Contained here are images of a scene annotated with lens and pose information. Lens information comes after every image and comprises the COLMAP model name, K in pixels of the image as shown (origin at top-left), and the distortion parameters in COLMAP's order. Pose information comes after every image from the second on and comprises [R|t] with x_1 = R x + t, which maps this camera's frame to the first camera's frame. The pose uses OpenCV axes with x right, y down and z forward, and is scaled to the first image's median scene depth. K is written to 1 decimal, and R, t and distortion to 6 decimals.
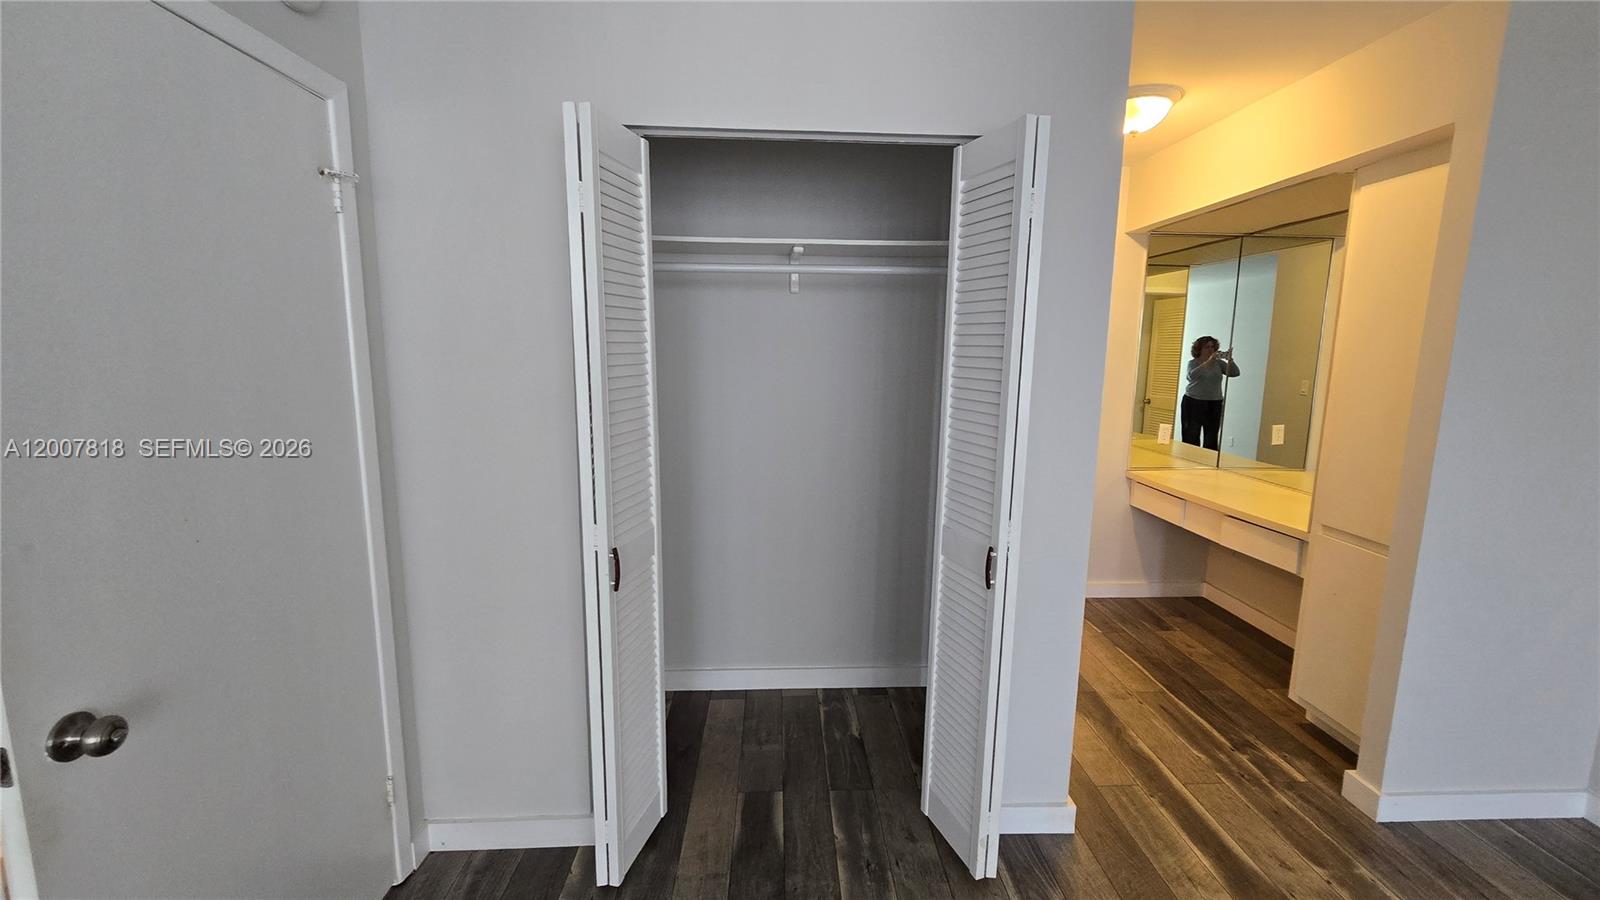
lens RADIAL K [[655.8, 0, 811.5], [0, 655.8, 451.1], [0, 0, 1]] dist [-0.001403, -0.000357]
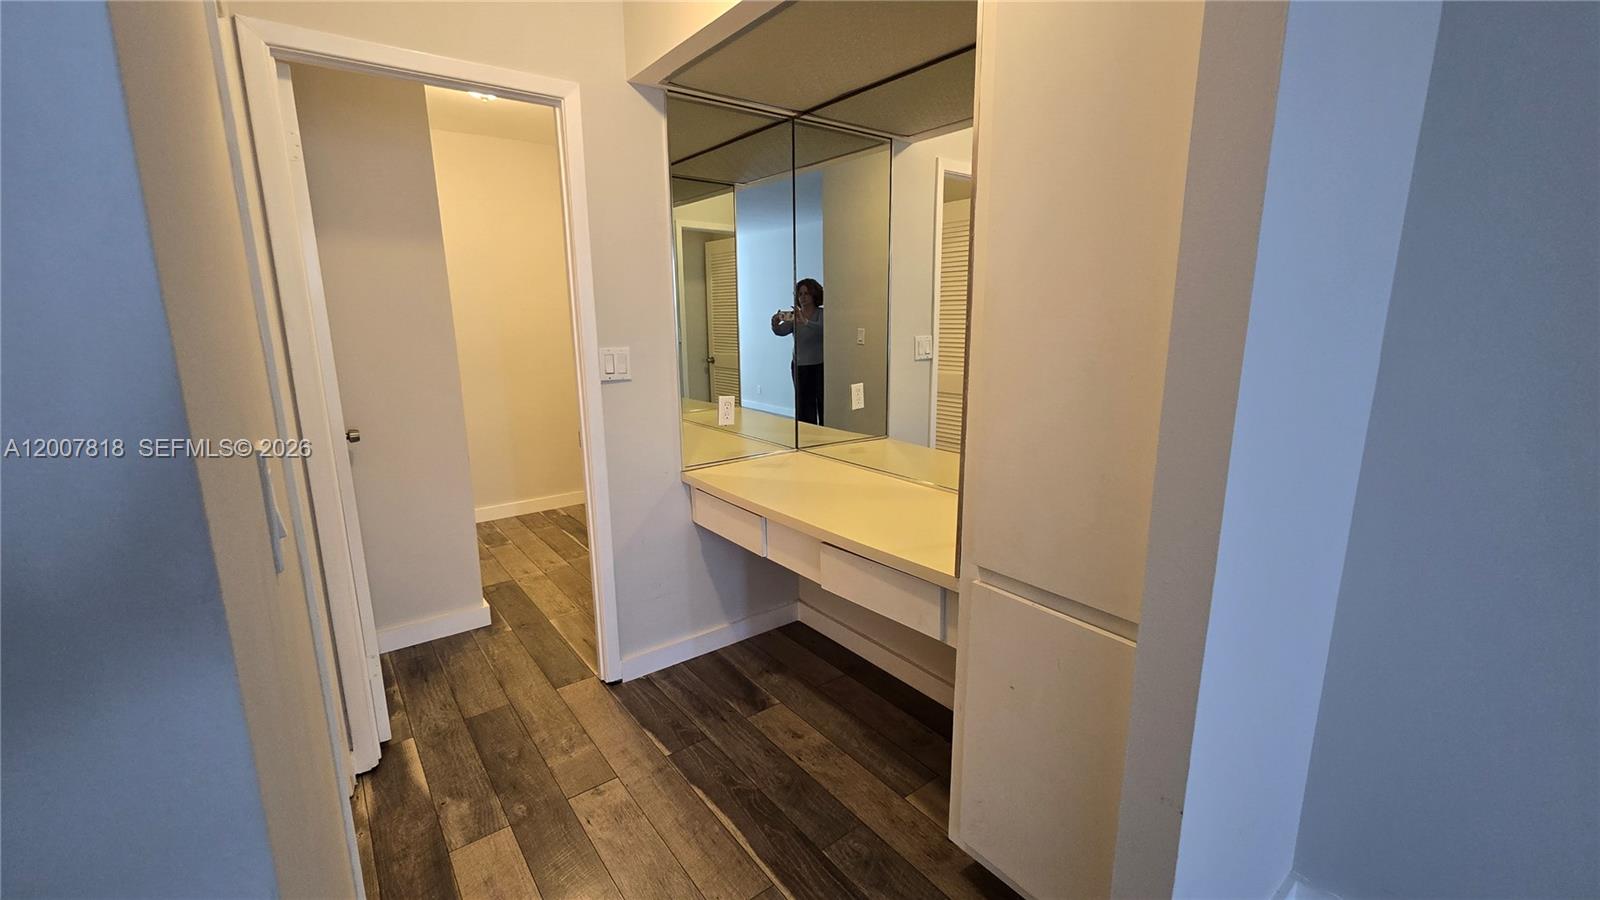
lens RADIAL K [[655.8, 0, 811.5], [0, 655.8, 451.1], [0, 0, 1]] dist [-0.001403, -0.000357]
pose [[0.818371, -0.134841, 0.558648, 0.260671], [0.104266, 0.990789, 0.086407, -0.038883], [-0.565153, -0.012465, 0.824892, 0.451731]]
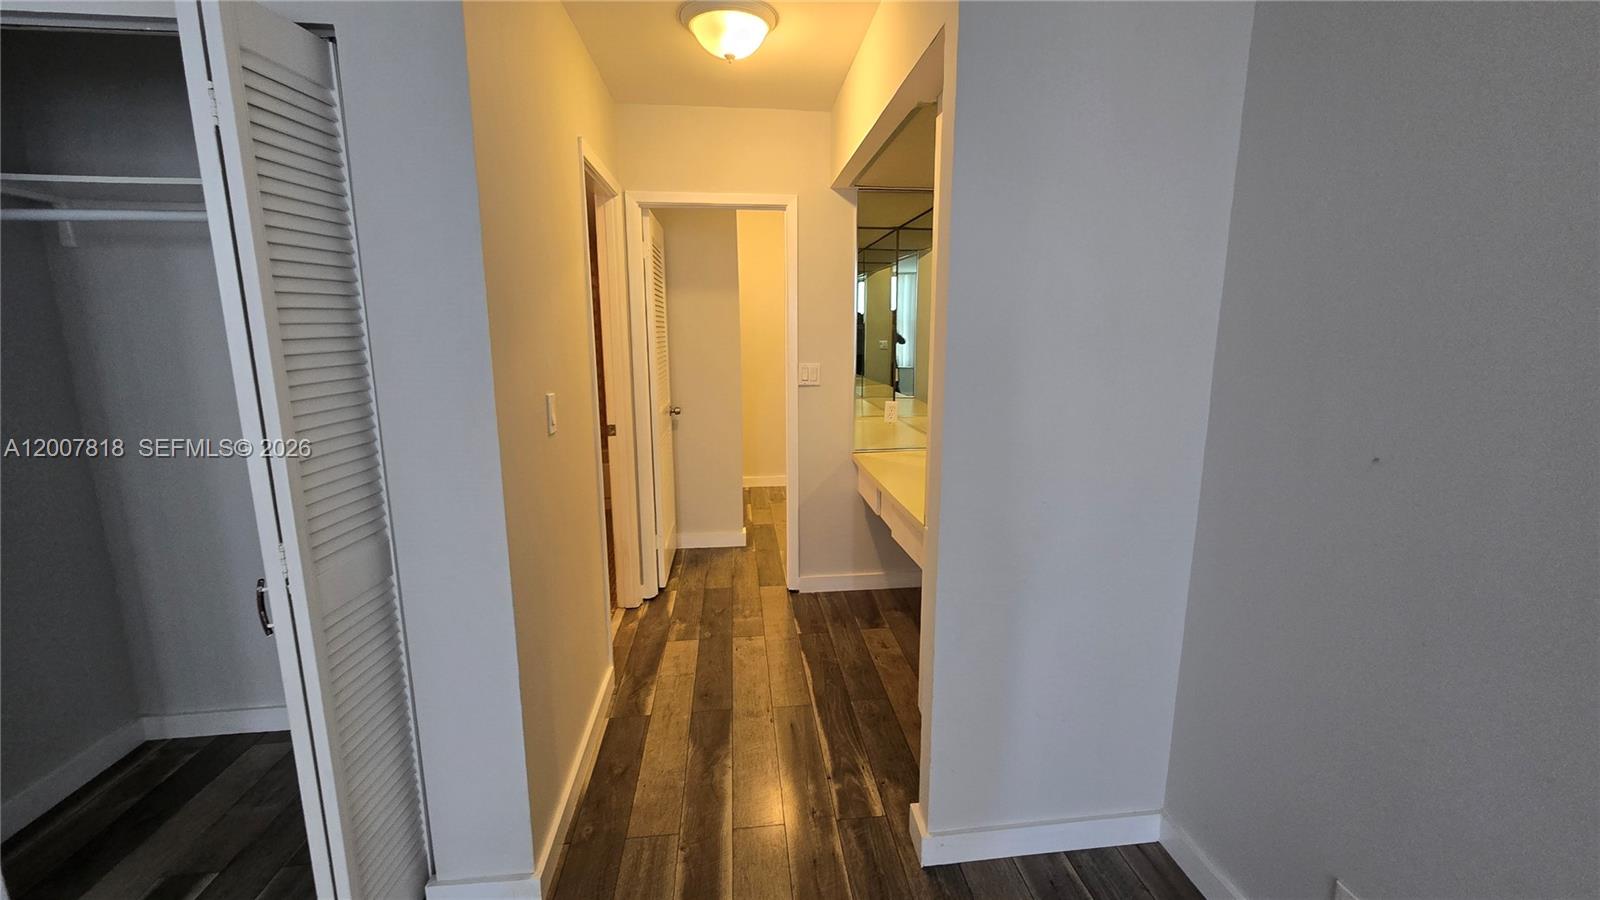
lens RADIAL K [[655.8, 0, 811.5], [0, 655.8, 451.1], [0, 0, 1]] dist [-0.001403, -0.000357]
pose [[0.997534, -0.027386, 0.064627, 0.423117], [0.025305, 0.999142, 0.032801, -0.004825], [-0.065470, -0.031085, 0.997370, 0.107926]]
